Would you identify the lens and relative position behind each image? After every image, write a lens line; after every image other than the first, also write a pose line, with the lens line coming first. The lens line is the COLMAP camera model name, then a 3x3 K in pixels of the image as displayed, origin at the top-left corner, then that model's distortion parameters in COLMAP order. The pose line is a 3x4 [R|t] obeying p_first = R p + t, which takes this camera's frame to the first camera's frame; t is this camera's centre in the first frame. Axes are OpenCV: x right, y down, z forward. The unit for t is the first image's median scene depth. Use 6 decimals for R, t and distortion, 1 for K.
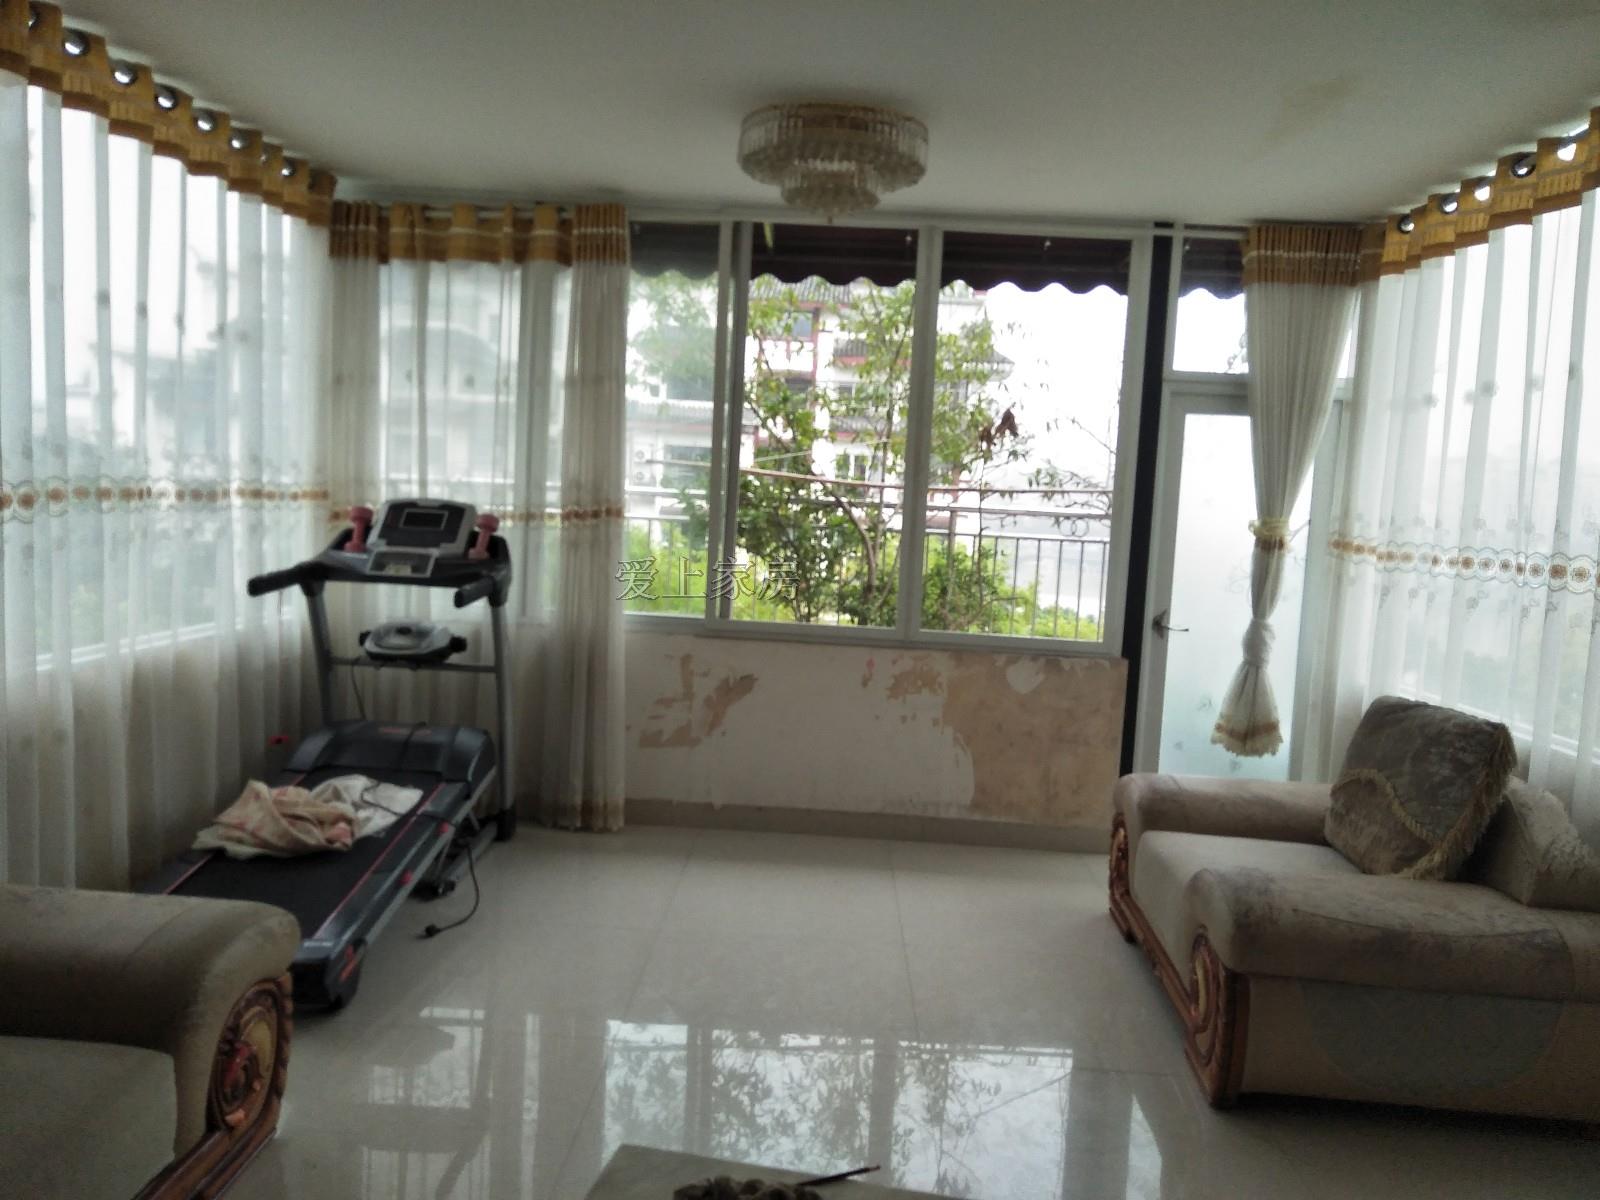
lens RADIAL K [[1189.0, 0, 800.1], [0, 1189.0, 618.5], [0, 0, 1]] dist [-0.001771, 0.006320]
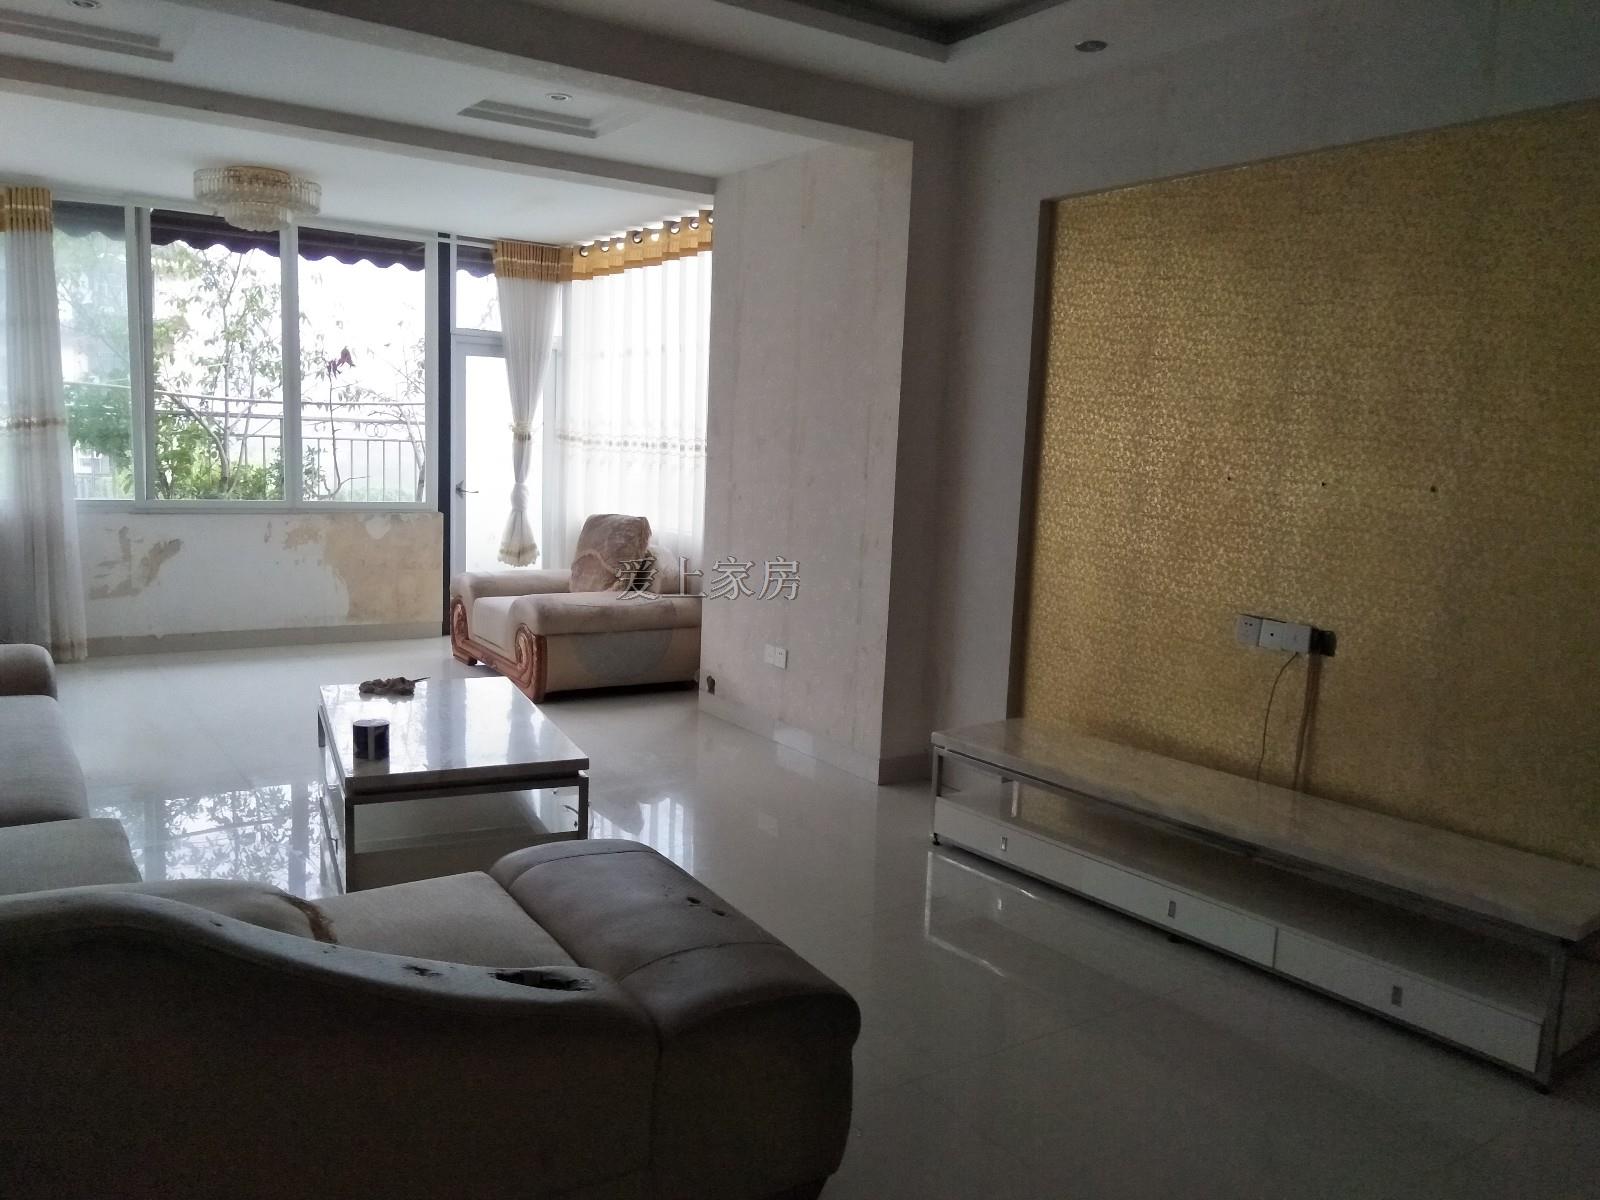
lens RADIAL K [[1247.6, 0, 800.0], [0, 1247.6, 600.0], [0, 0, 1]] dist [-0.007560, -0.006332]
pose [[0.805919, -0.093277, 0.584631, -0.320780], [0.060730, 0.995326, 0.075086, 0.054655], [-0.588902, -0.025008, 0.807817, -0.617857]]
